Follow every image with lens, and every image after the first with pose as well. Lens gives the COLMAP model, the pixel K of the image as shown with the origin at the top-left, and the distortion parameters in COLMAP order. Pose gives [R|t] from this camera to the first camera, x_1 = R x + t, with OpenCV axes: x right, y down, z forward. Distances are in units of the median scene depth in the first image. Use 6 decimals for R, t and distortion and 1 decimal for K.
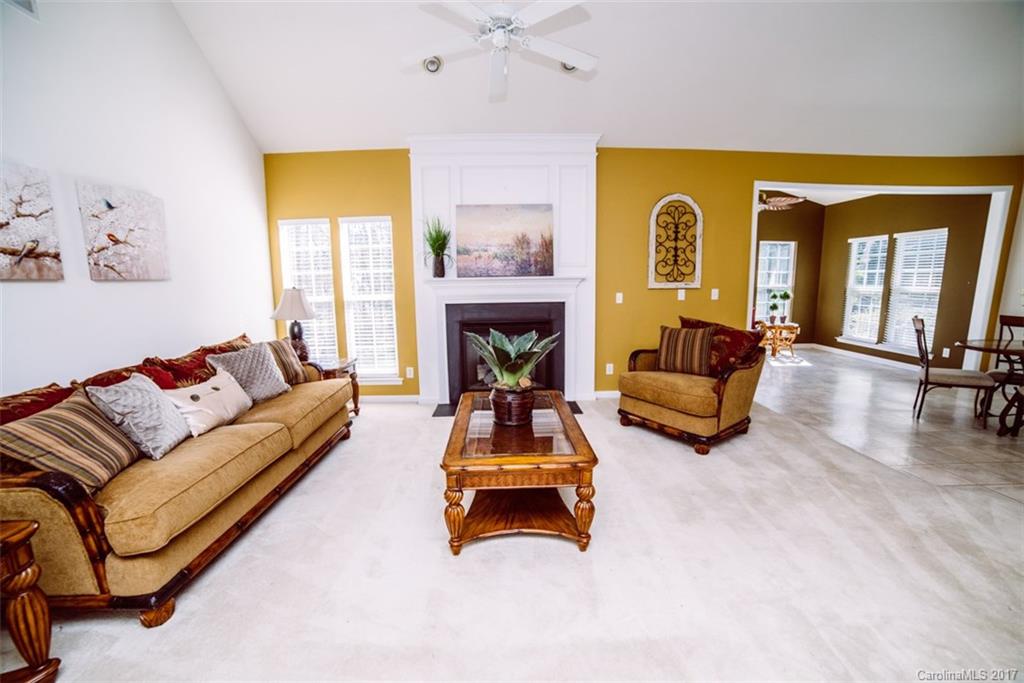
lens RADIAL K [[401.4, 0, 512.1], [0, 401.4, 340.2], [0, 0, 1]] dist [-0.015840, 0.000194]
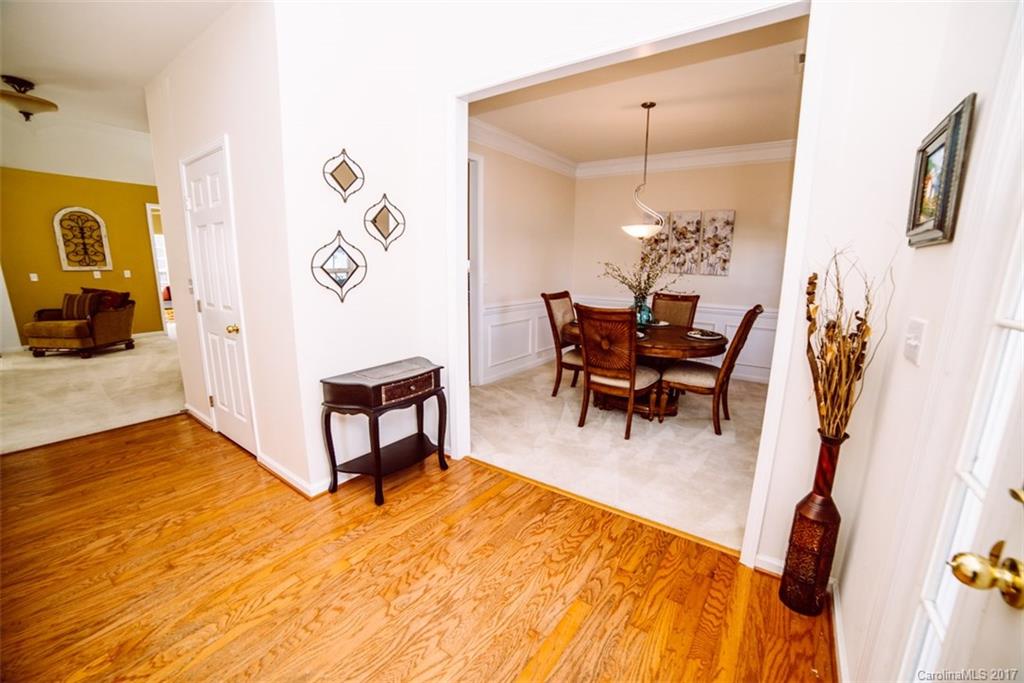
lens RADIAL K [[401.4, 0, 514.3], [0, 401.4, 342.0], [0, 0, 1]] dist [-0.015840, 0.000194]
pose [[0.591197, -0.142584, 0.793823, 0.138753], [0.112425, 0.989209, 0.093950, 0.179419], [-0.798653, 0.033702, 0.600848, -1.173381]]
